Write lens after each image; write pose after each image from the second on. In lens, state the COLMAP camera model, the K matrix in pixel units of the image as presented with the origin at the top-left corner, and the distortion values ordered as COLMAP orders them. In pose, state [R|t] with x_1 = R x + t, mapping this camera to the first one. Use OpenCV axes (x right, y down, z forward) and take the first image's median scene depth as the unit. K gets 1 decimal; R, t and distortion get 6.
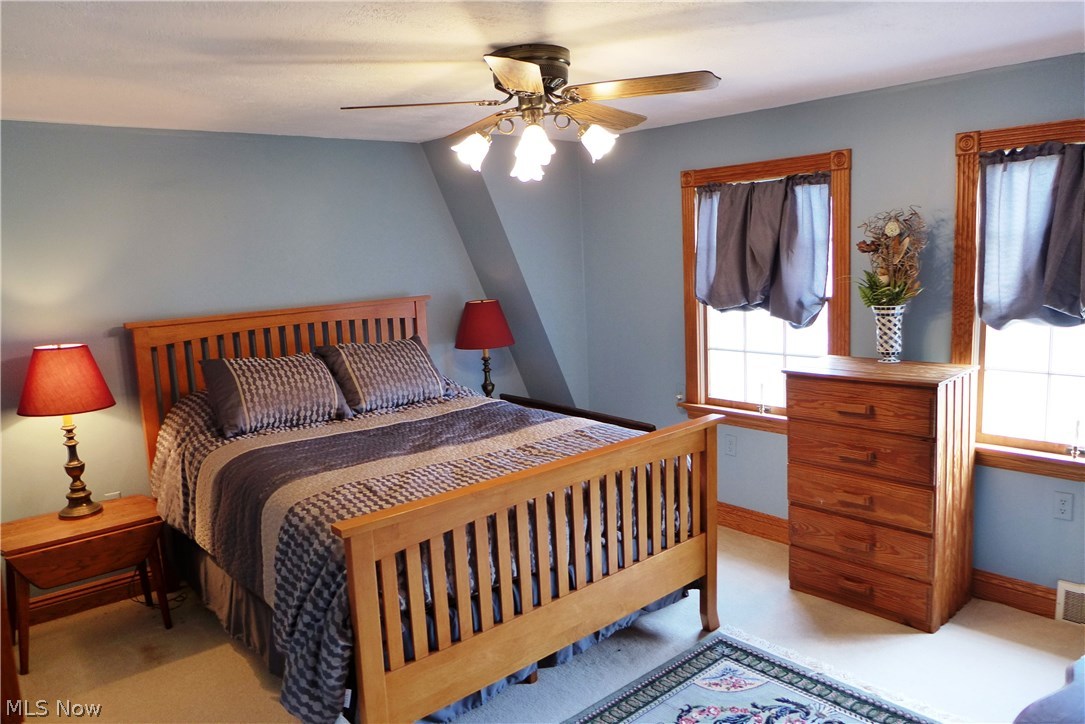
lens RADIAL K [[754.9, 0, 524.8], [0, 754.9, 358.4], [0, 0, 1]] dist [-0.034926, 0.000330]
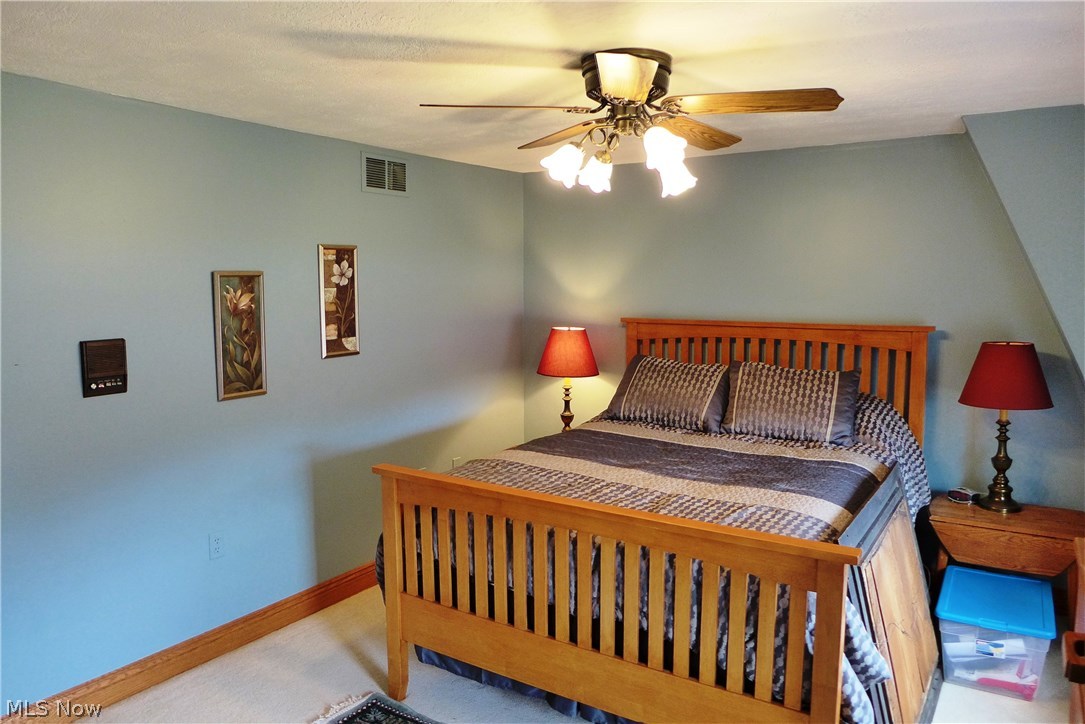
lens RADIAL K [[762.8, 0, 543.2], [0, 762.8, 332.4], [0, 0, 1]] dist [0.001120, 0.001034]
pose [[0.291340, 0.113584, -0.949852, 0.670592], [-0.144498, 0.986758, 0.073677, -0.099534], [0.945643, 0.115787, 0.303895, 0.472318]]
